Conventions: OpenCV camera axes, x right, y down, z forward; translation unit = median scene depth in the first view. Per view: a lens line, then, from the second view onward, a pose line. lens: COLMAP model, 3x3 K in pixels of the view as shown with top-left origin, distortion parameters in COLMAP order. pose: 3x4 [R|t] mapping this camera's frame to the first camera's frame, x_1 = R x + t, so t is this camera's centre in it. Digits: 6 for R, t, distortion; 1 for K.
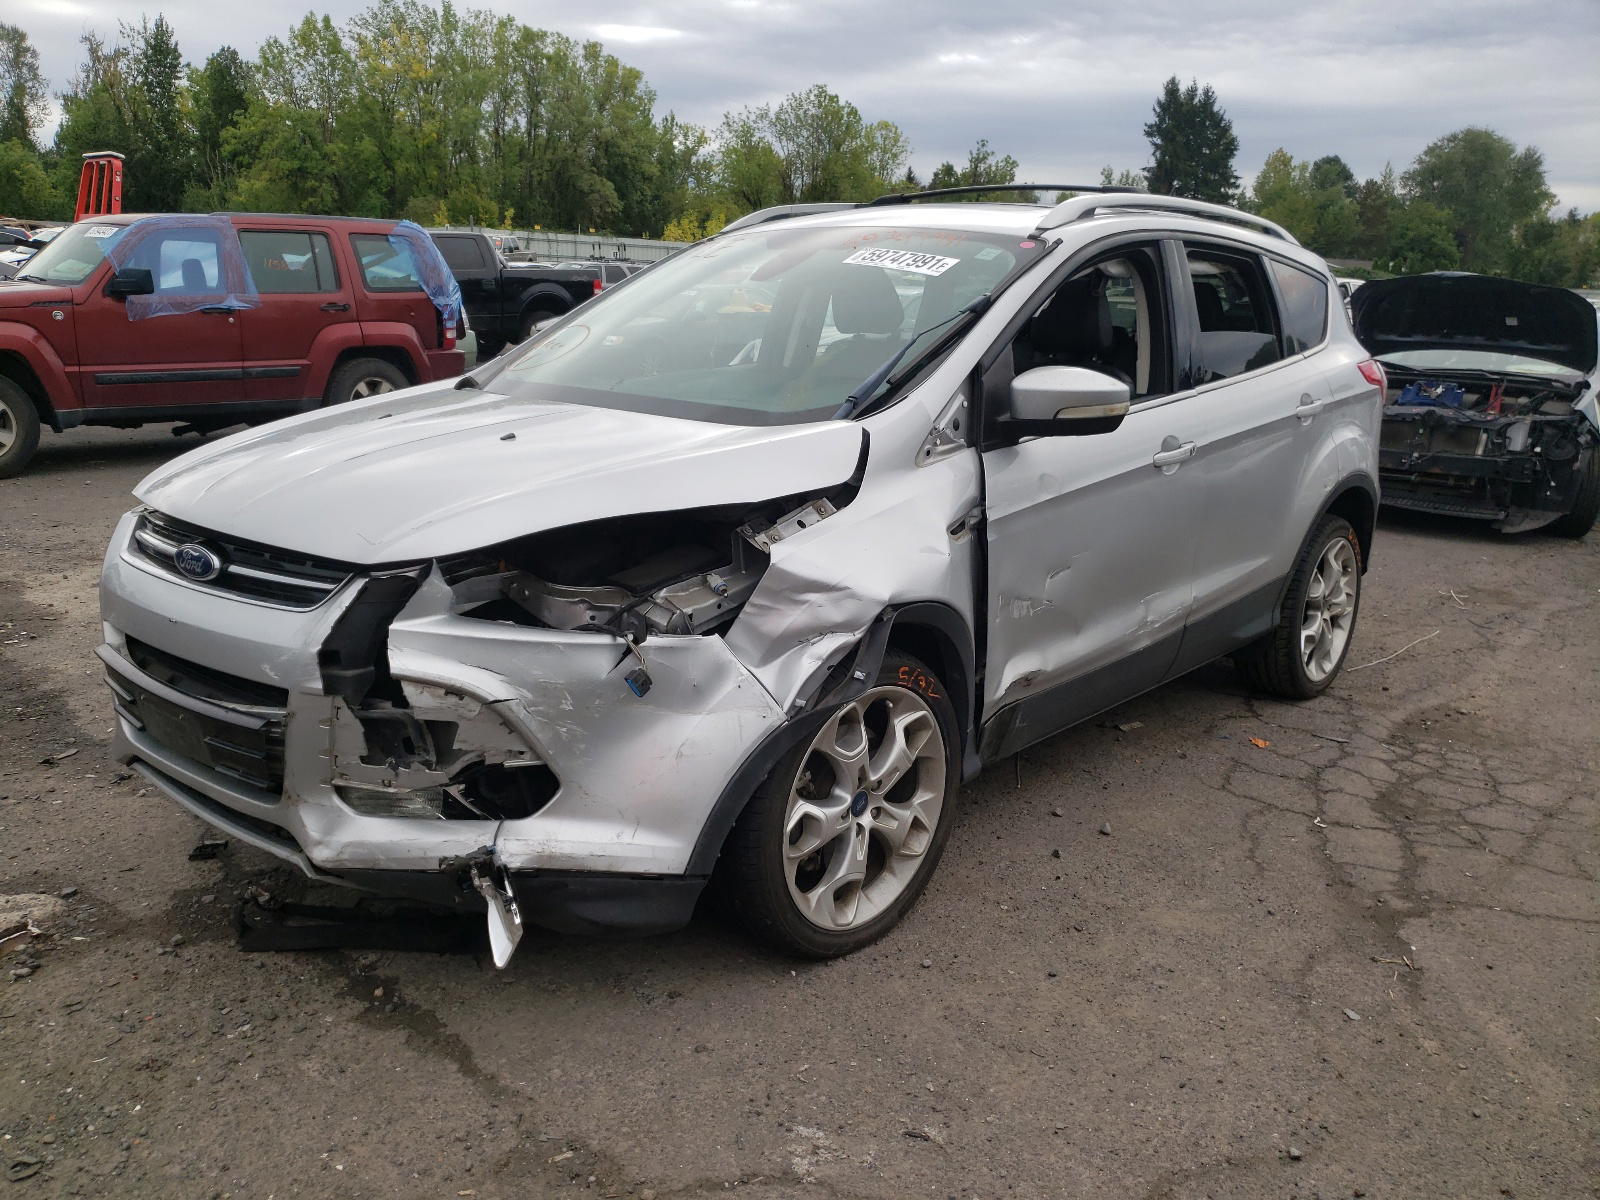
lens RADIAL K [[1208.2, 0, 800.0], [0, 1208.2, 600.0], [0, 0, 1]] dist [0.006134, -0.003965]
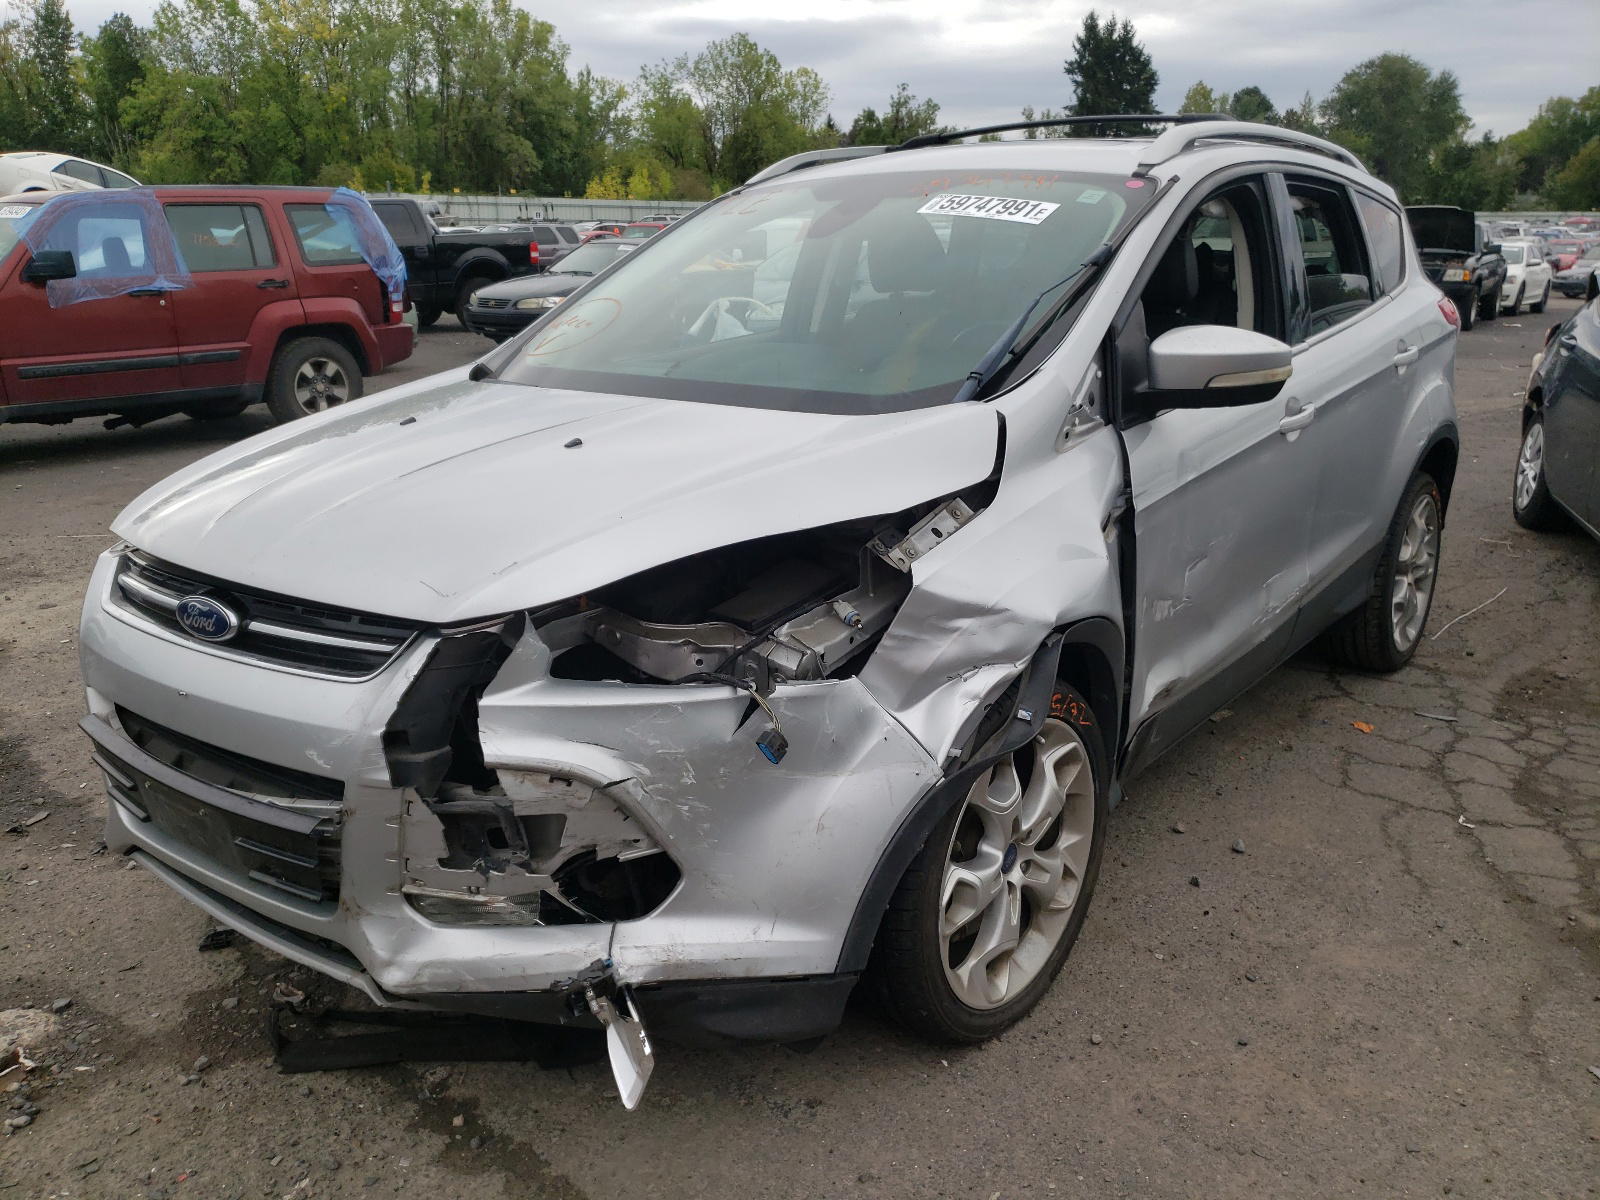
lens RADIAL K [[1236.5, 0, 799.3], [0, 1236.5, 603.4], [0, 0, 1]] dist [0.004922, -0.000272]
pose [[0.998316, -0.049638, 0.030012, -0.115135], [0.048646, 0.998273, 0.032920, -0.044764], [-0.031594, -0.031405, 0.999007, 0.145425]]
